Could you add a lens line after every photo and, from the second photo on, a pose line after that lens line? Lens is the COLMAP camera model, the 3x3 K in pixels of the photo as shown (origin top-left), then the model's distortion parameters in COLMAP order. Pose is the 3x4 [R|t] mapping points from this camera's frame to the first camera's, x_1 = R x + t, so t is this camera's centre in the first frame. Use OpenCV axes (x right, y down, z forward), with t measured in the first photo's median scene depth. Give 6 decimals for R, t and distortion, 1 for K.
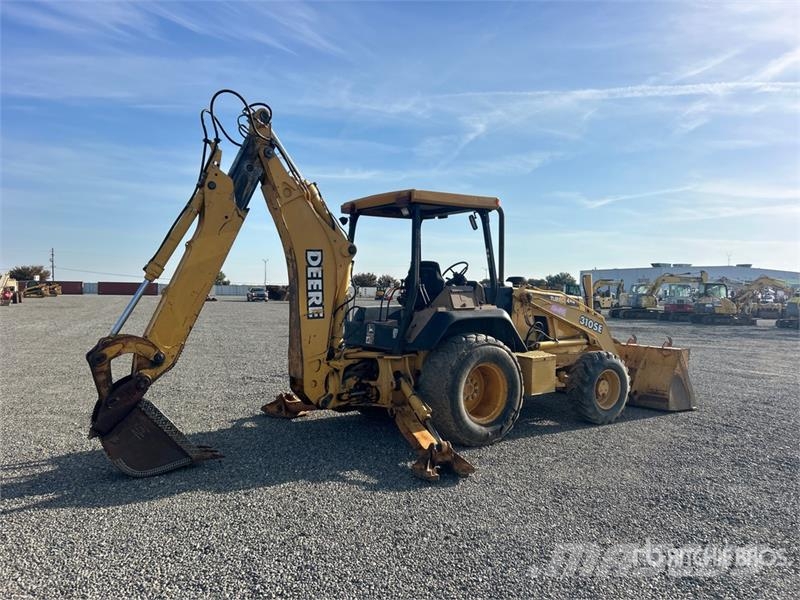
lens RADIAL K [[591.9, 0, 400.5], [0, 591.9, 292.4], [0, 0, 1]] dist [0.088293, -0.117124]
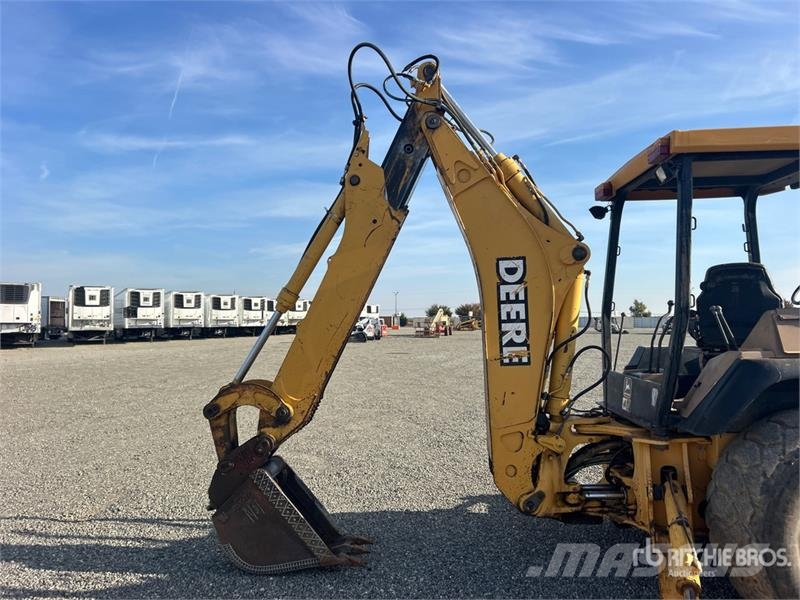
lens RADIAL K [[591.9, 0, 400.5], [0, 591.9, 292.4], [0, 0, 1]] dist [0.088293, -0.117124]
pose [[0.780135, -0.046053, -0.623914, 0.160839], [0.012240, 0.998220, -0.058377, 0.002041], [0.625491, 0.037906, 0.779310, 0.424620]]
